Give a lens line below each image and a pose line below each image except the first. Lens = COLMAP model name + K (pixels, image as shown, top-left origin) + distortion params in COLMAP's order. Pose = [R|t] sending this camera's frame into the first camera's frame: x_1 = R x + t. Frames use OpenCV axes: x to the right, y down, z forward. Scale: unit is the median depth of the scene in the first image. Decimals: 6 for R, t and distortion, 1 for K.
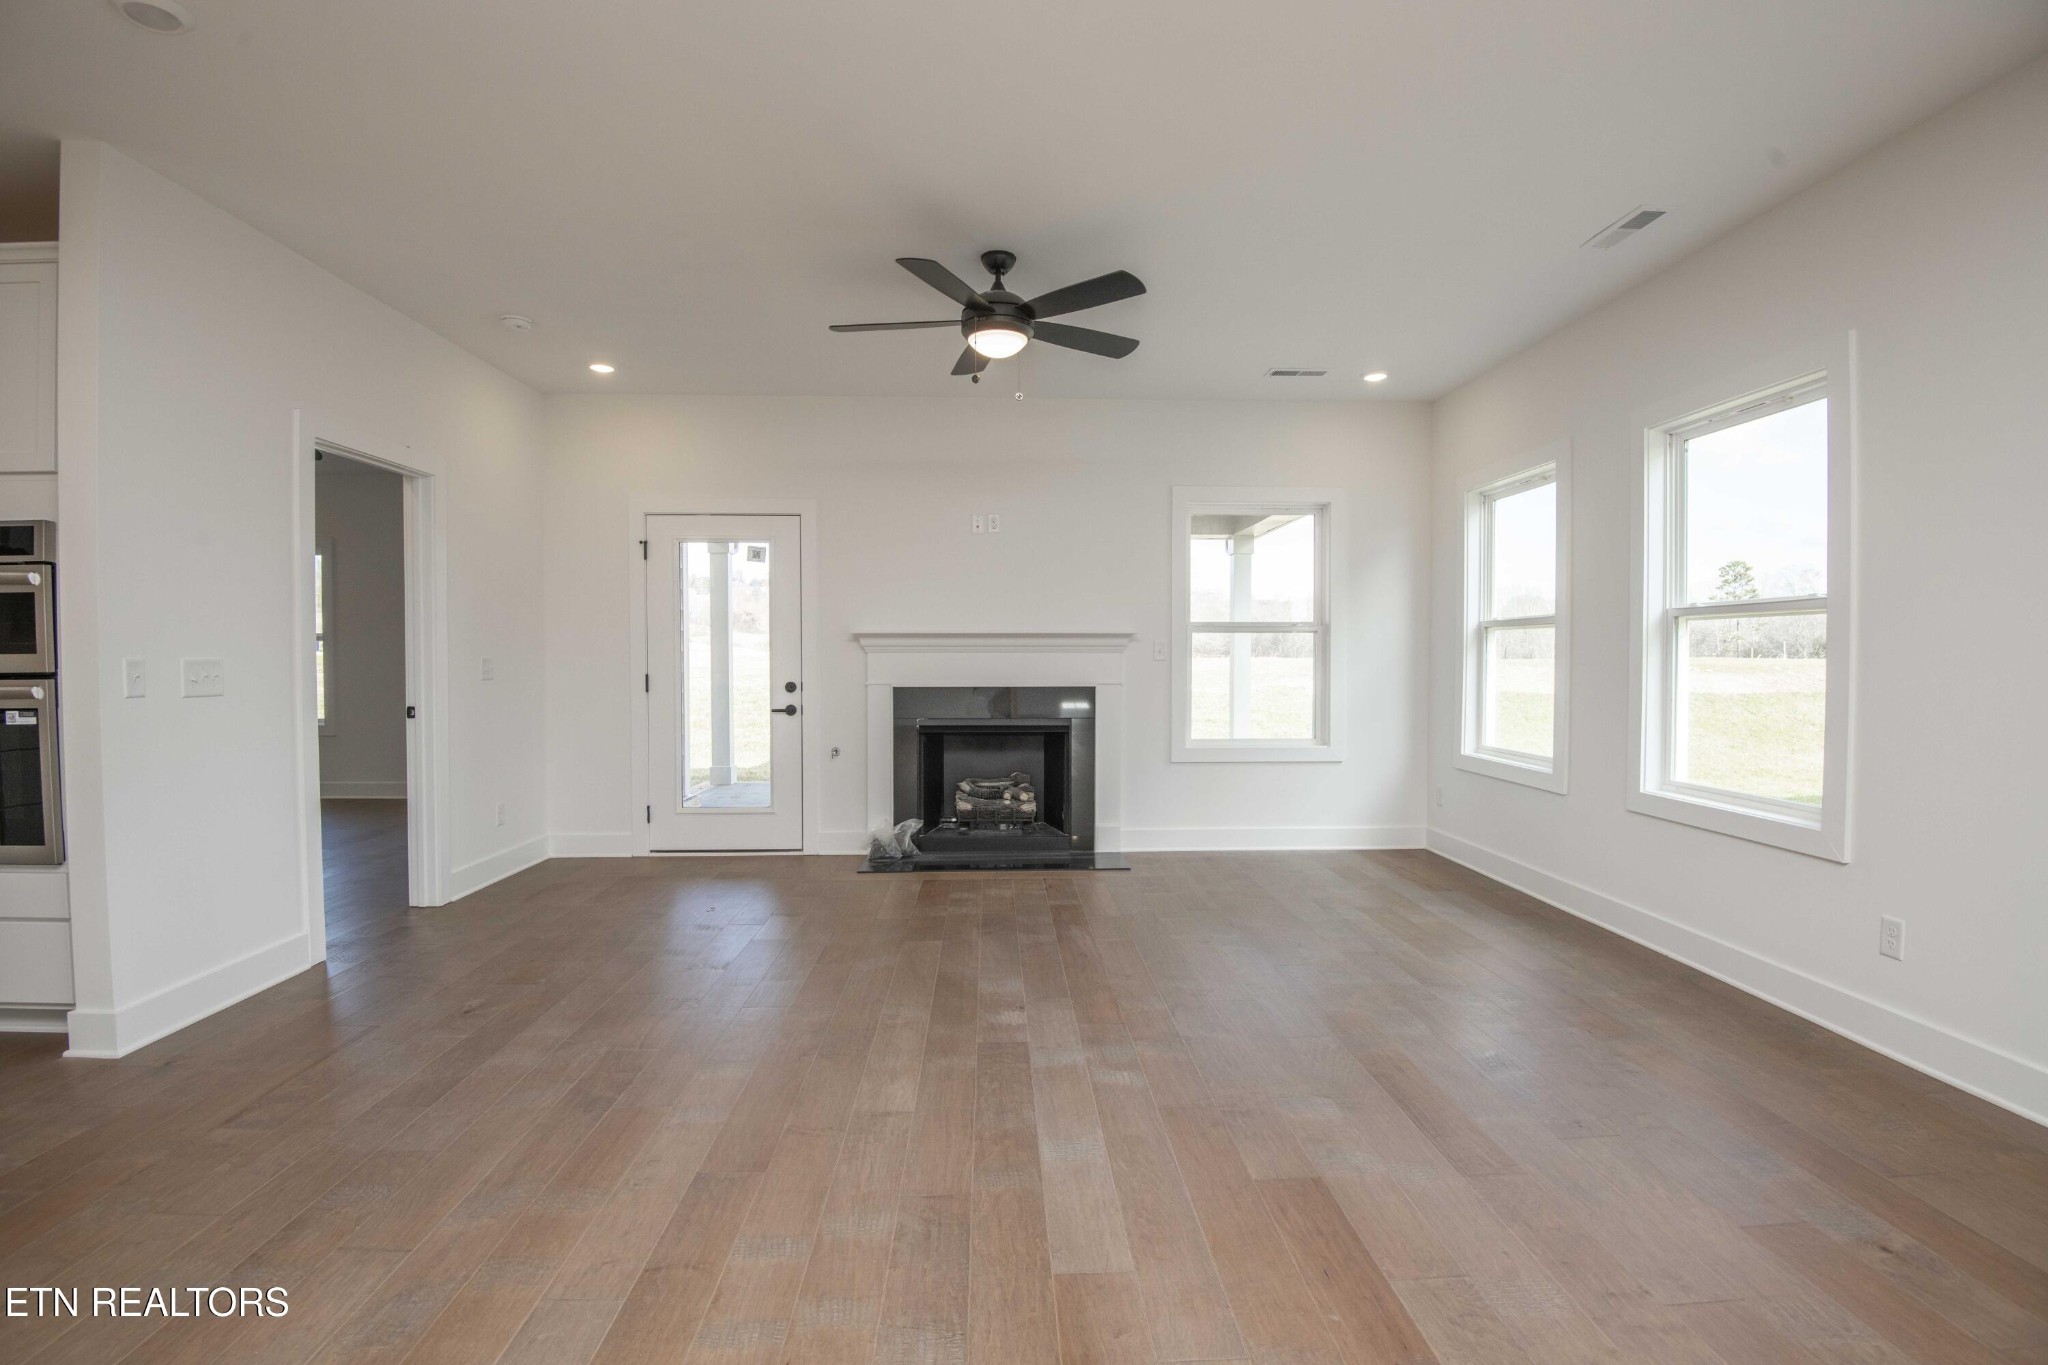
lens RADIAL K [[944.8, 0, 1030.0], [0, 944.8, 679.1], [0, 0, 1]] dist [-0.005002, -0.025737]
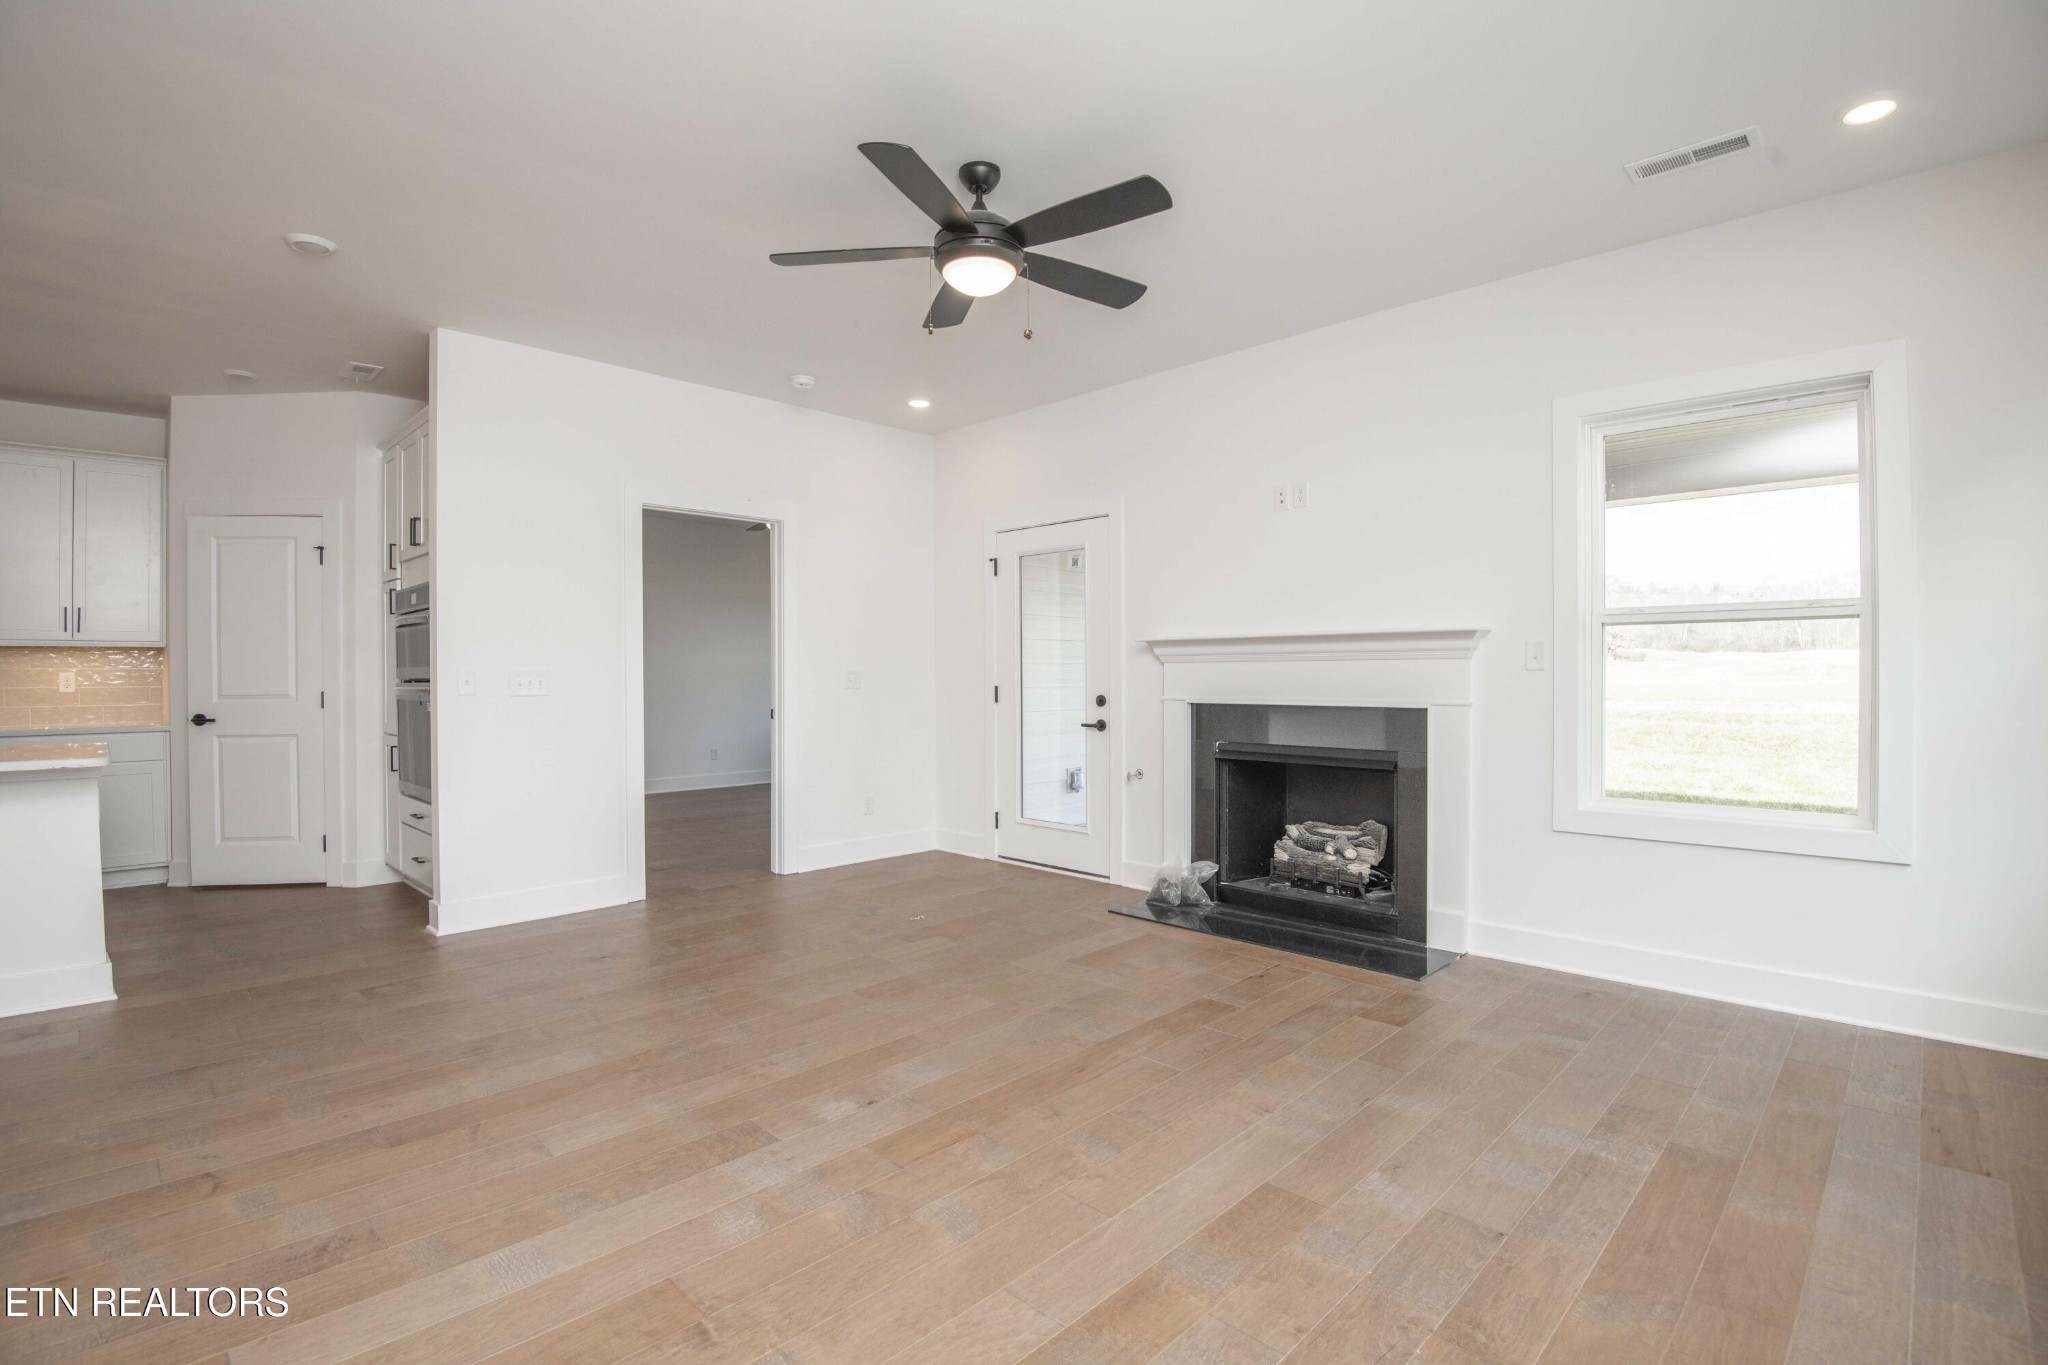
lens RADIAL K [[944.8, 0, 1030.0], [0, 944.8, 679.1], [0, 0, 1]] dist [-0.005002, -0.025737]
pose [[0.684823, 0.002583, -0.728705, 0.383293], [-0.015168, 0.999828, -0.010711, -0.001777], [0.728552, 0.018388, 0.684744, 0.316038]]
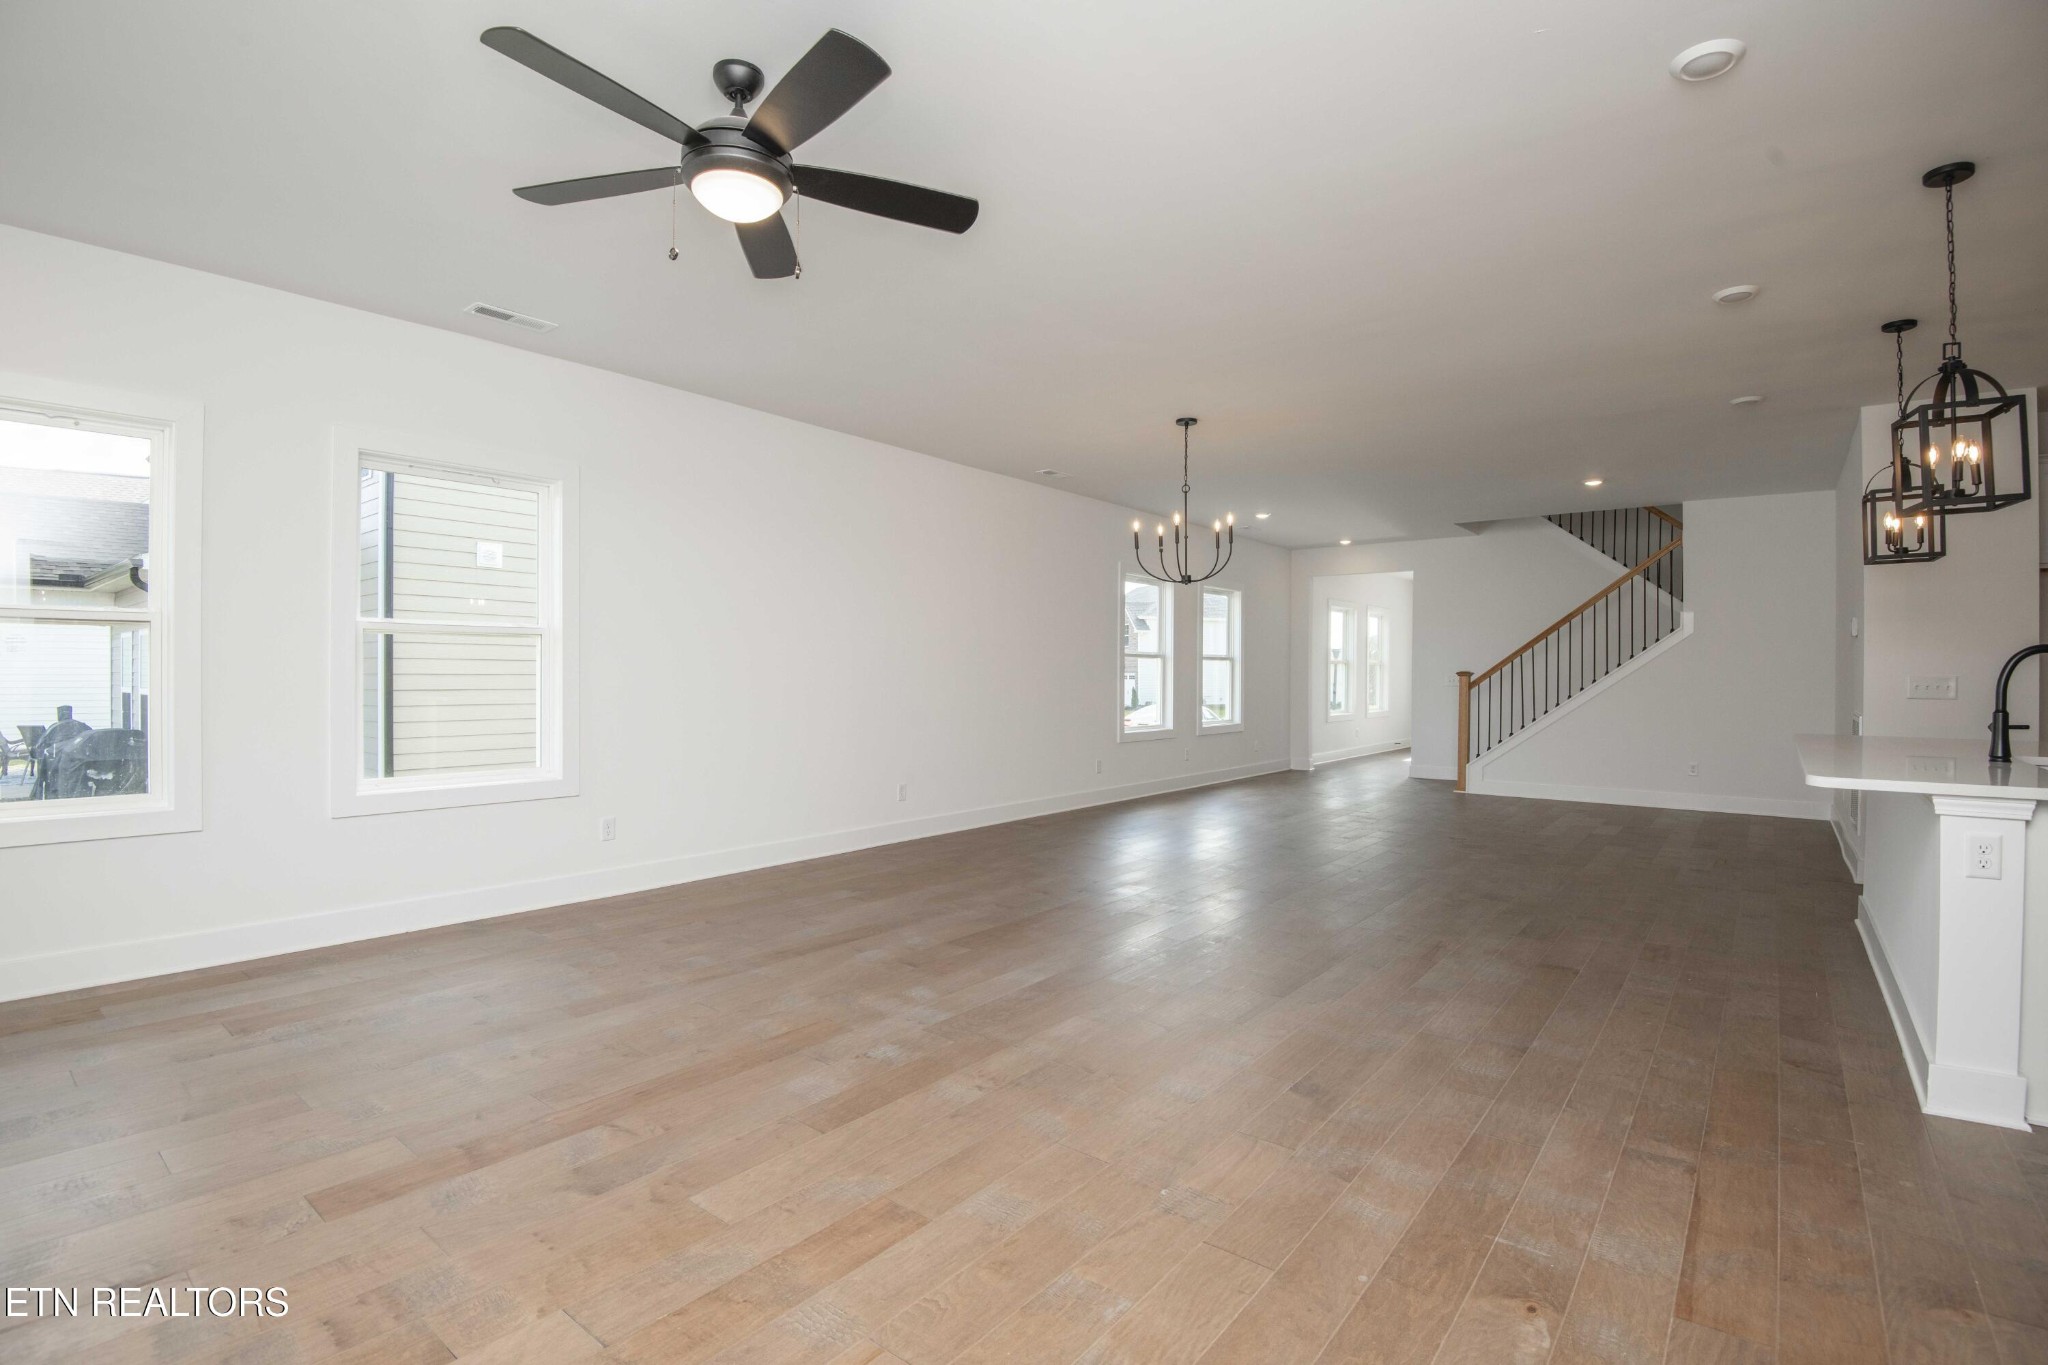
lens RADIAL K [[944.8, 0, 1030.0], [0, 944.8, 679.1], [0, 0, 1]] dist [-0.005002, -0.025737]
pose [[-0.756220, -0.005686, 0.654293, -0.414334], [0.011716, 0.999684, 0.022229, -0.016231], [-0.654213, 0.024475, -0.755914, 0.902629]]
